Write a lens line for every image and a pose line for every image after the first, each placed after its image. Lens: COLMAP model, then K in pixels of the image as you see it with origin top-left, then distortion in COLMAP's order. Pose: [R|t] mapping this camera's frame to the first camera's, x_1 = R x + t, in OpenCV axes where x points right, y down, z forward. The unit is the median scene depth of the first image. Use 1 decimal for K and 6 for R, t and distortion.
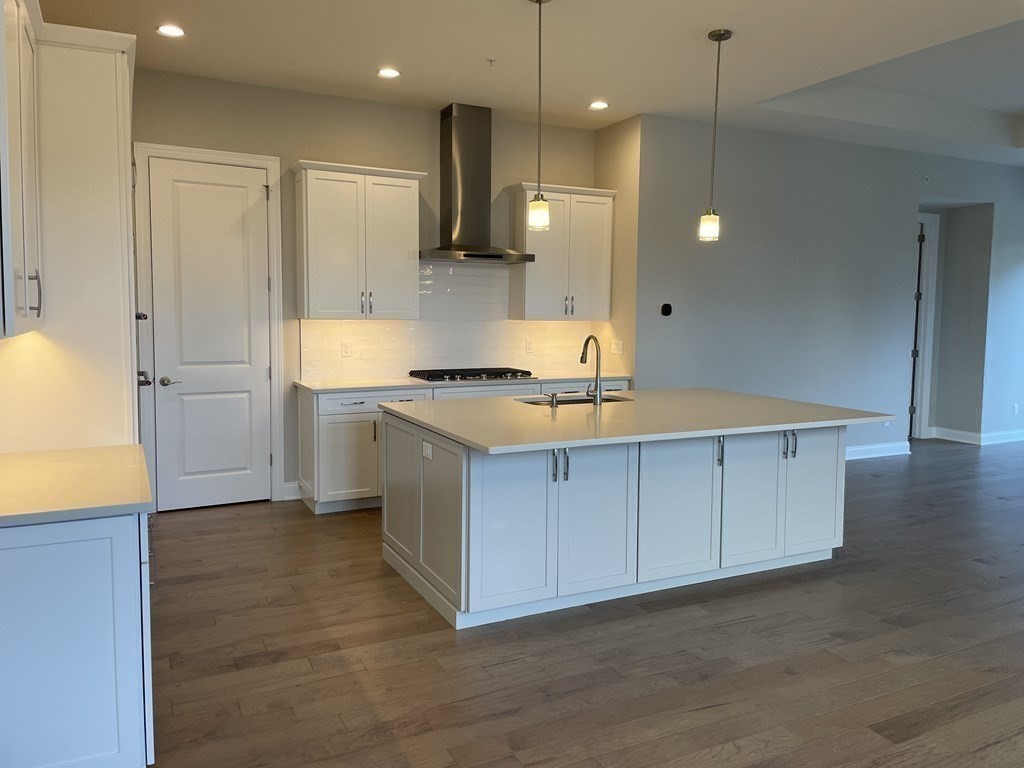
lens RADIAL K [[772.5, 0, 514.4], [0, 772.5, 380.4], [0, 0, 1]] dist [0.085126, -0.107889]
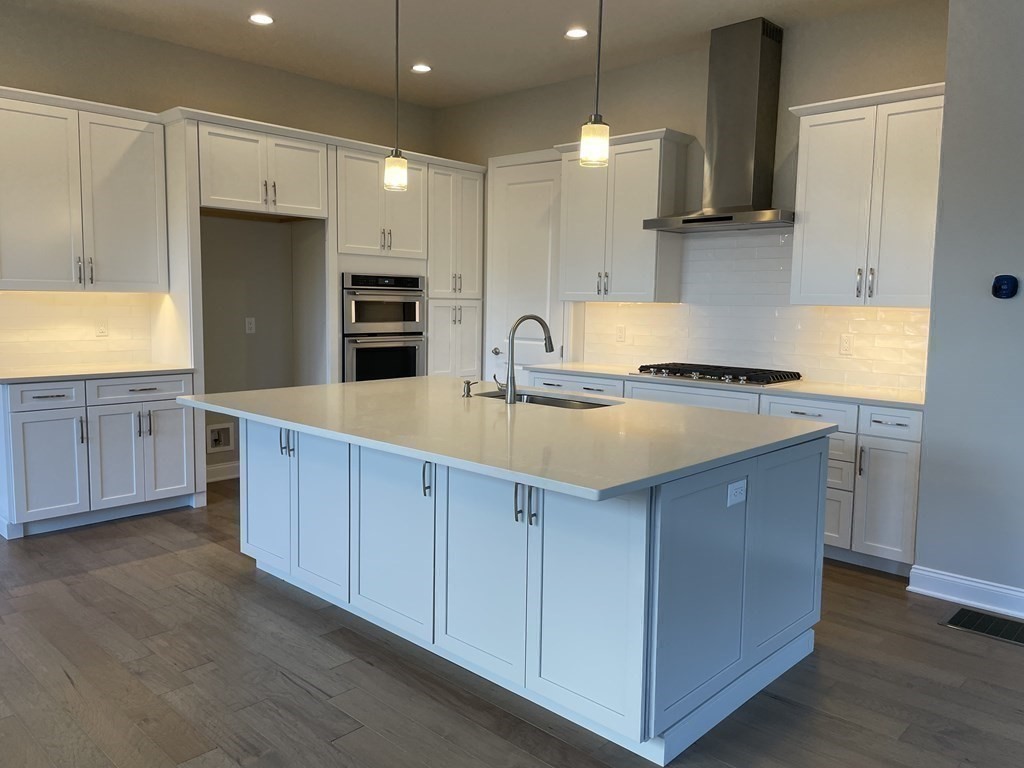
lens RADIAL K [[772.5, 0, 517.7], [0, 772.5, 381.6], [0, 0, 1]] dist [0.085126, -0.107889]
pose [[0.343801, 0.096203, -0.934102, 0.936784], [-0.105103, 0.992430, 0.063526, -0.043667], [0.933142, 0.076336, 0.351310, 0.827790]]
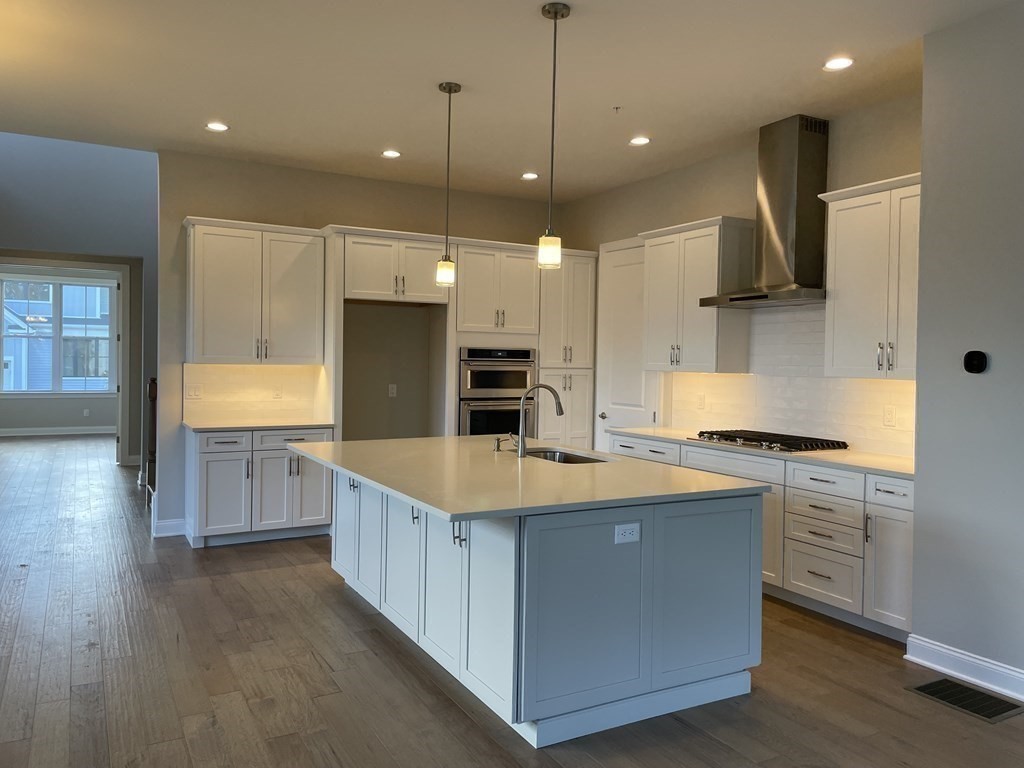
lens RADIAL K [[772.5, 0, 512.5], [0, 772.5, 378.7], [0, 0, 1]] dist [0.085126, -0.107889]
pose [[0.039653, 0.014965, -0.999101, 1.171107], [-0.112792, 0.993564, 0.010406, -0.078648], [0.992827, 0.112278, 0.041086, 1.060565]]
